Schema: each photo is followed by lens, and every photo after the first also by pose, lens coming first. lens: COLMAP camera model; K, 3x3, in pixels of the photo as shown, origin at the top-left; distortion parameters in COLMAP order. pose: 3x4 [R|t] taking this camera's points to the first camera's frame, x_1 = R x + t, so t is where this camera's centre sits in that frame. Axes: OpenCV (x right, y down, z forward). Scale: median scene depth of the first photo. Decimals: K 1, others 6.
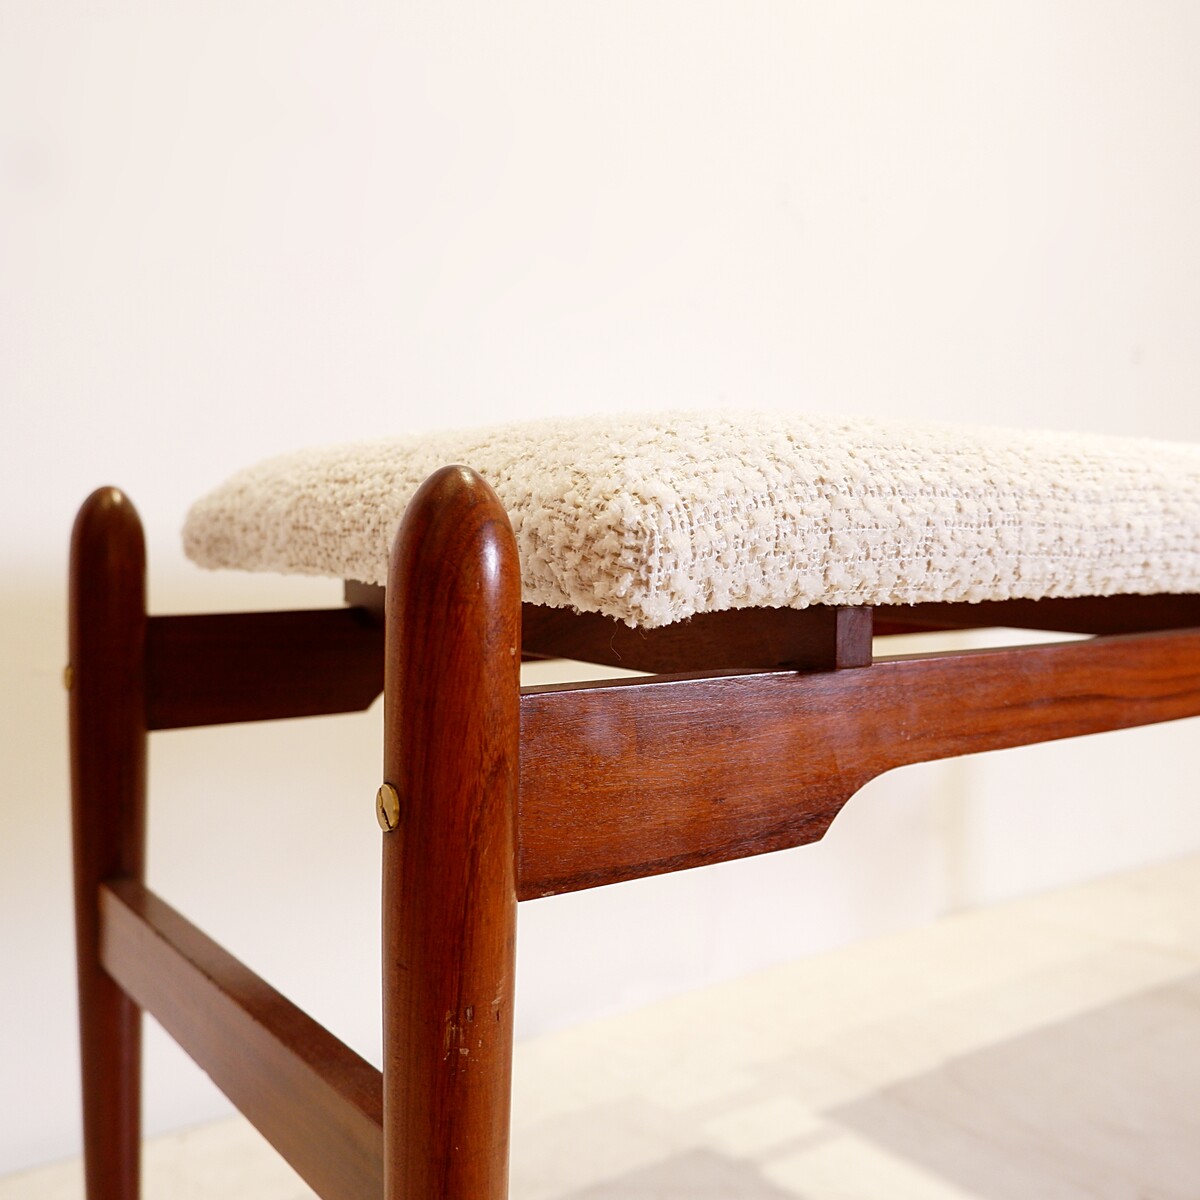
lens RADIAL K [[1243.7, 0, 600.0], [0, 1243.7, 600.0], [0, 0, 1]] dist [0.013715, 0.003505]
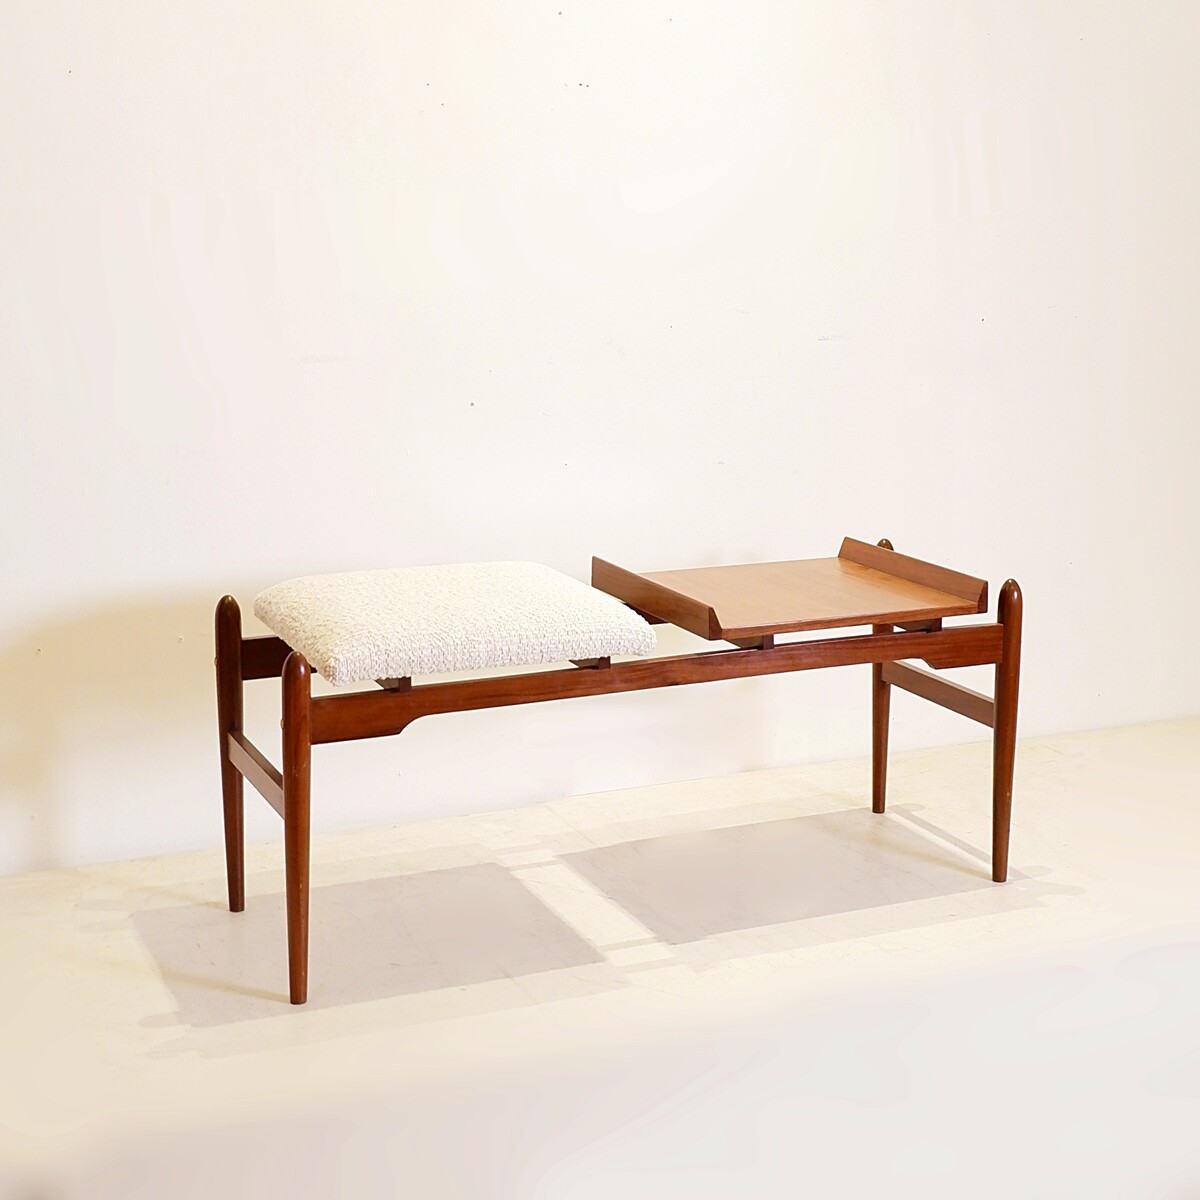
lens RADIAL K [[2036.1, 0, 600.0], [0, 2036.1, 600.0], [0, 0, 1]] dist [-0.031528, -0.033508]
pose [[0.978562, 0.036468, -0.202698, 1.513083], [-0.003859, 0.987273, 0.158991, -0.904967], [0.205917, -0.154800, 0.966248, -3.630447]]
